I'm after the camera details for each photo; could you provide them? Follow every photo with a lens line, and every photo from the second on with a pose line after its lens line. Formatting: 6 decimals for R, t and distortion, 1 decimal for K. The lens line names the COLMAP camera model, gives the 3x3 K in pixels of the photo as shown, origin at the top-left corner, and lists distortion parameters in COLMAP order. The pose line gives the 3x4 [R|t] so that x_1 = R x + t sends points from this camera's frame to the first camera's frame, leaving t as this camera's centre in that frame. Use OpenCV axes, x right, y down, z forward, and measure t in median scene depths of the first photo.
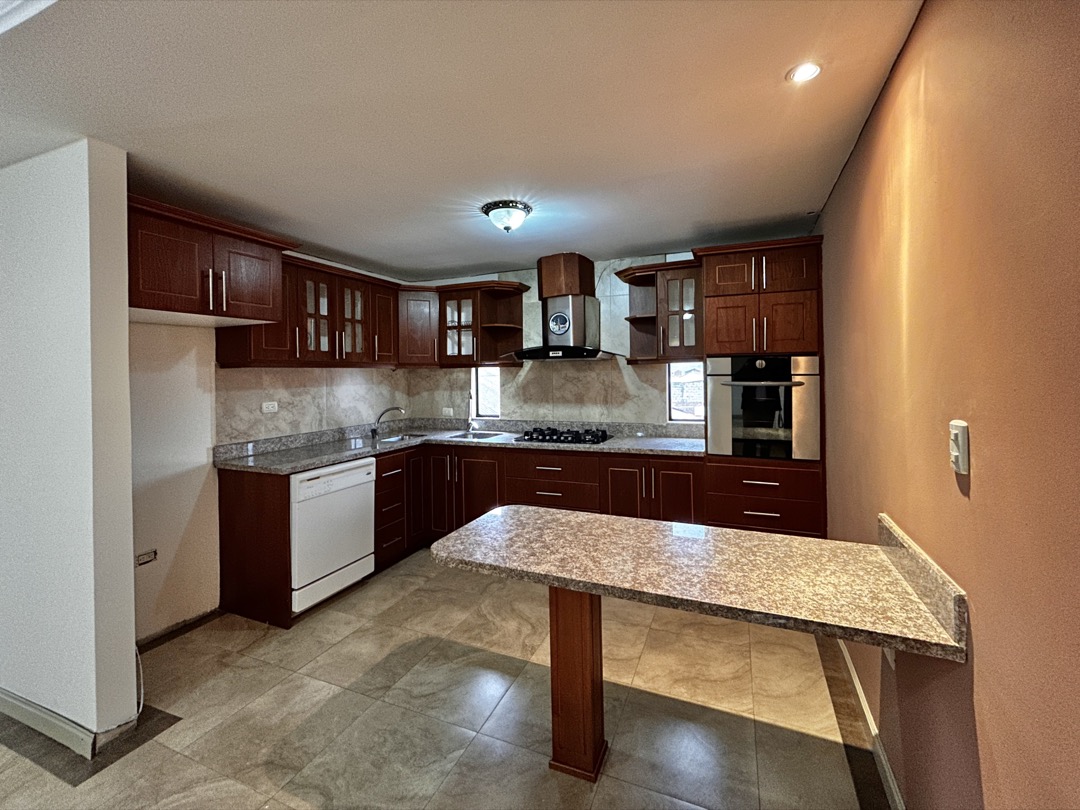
lens RADIAL K [[457.8, 0, 545.7], [0, 457.8, 375.4], [0, 0, 1]] dist [-0.001046, 0.000602]
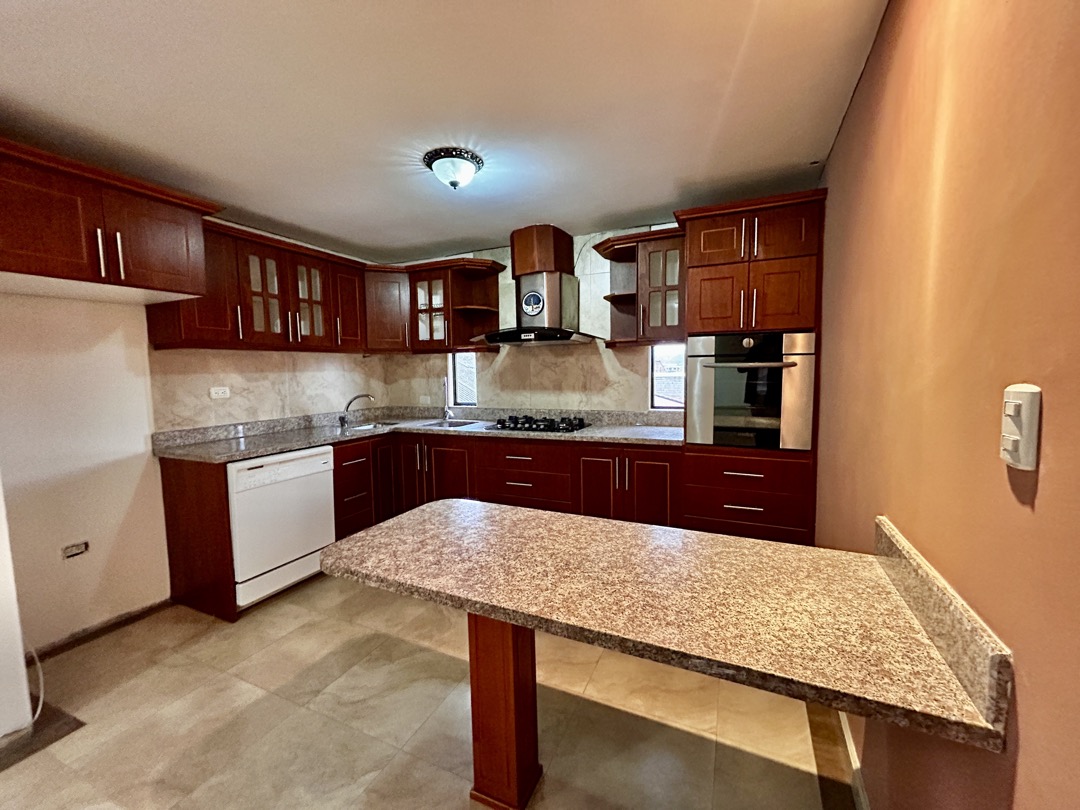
lens RADIAL K [[435.1, 0, 538.7], [0, 435.1, 405.9], [0, 0, 1]] dist [0.002175, -0.000944]
pose [[0.999348, -0.000257, -0.036108, 0.097343], [0.003217, 0.996633, 0.081931, 0.027521], [0.035966, -0.081994, 0.995984, 0.139412]]
